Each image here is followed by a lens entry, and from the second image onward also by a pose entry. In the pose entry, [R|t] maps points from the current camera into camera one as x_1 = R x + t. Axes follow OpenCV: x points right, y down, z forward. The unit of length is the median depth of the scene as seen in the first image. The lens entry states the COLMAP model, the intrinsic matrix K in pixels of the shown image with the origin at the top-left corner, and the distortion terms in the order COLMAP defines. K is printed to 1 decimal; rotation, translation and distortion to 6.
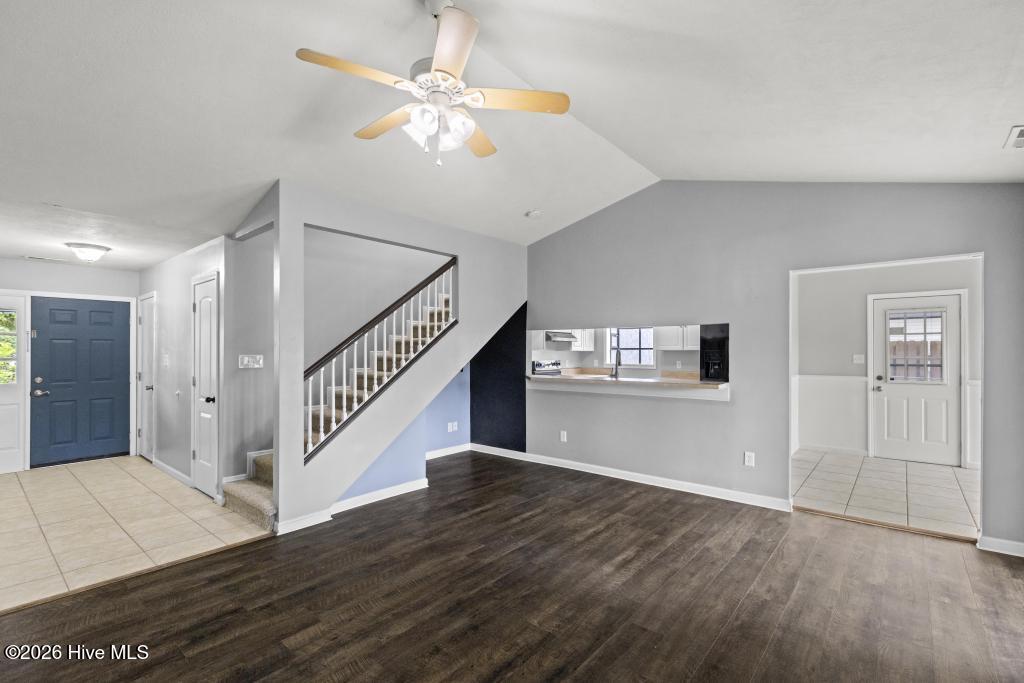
lens RADIAL K [[464.1, 0, 521.7], [0, 464.1, 349.2], [0, 0, 1]] dist [0.016433, -0.003443]
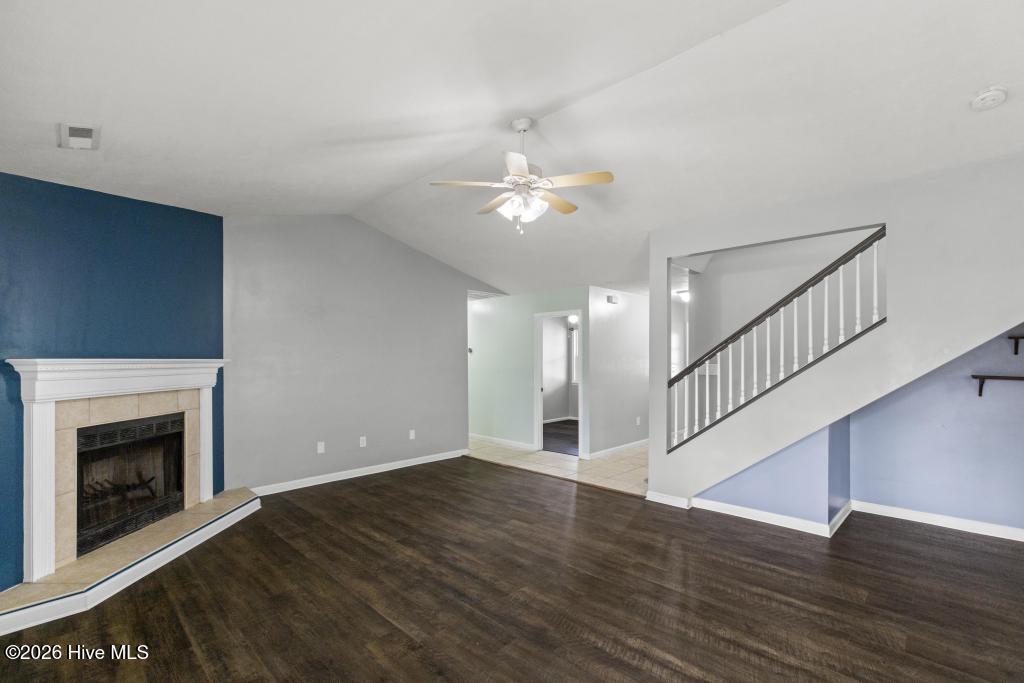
lens RADIAL K [[464.1, 0, 515.5], [0, 464.1, 355.8], [0, 0, 1]] dist [0.016433, -0.003443]
pose [[-0.081702, -0.005442, -0.996642, 0.826844], [0.006778, 0.999959, -0.006016, -0.008173], [0.996634, -0.007247, -0.081662, 0.723942]]
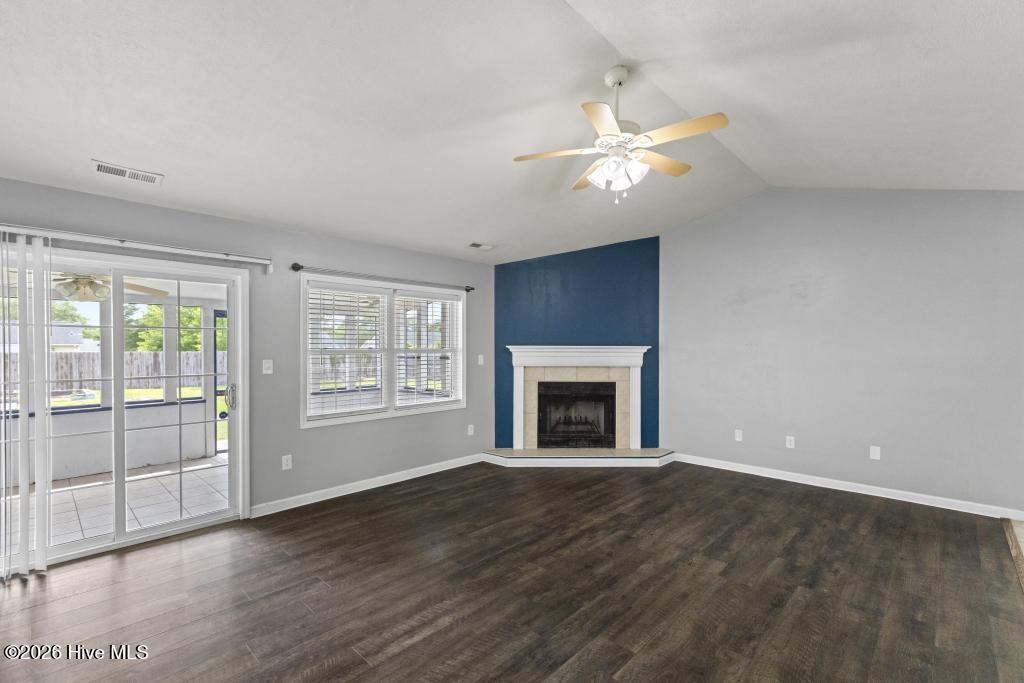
lens RADIAL K [[464.1, 0, 511.9], [0, 464.1, 348.1], [0, 0, 1]] dist [0.016433, -0.003443]
pose [[-0.996602, 0.000740, 0.082360, 0.001027], [0.000537, 0.999997, -0.002481, -0.001580], [-0.082362, -0.002429, -0.996600, 1.504338]]
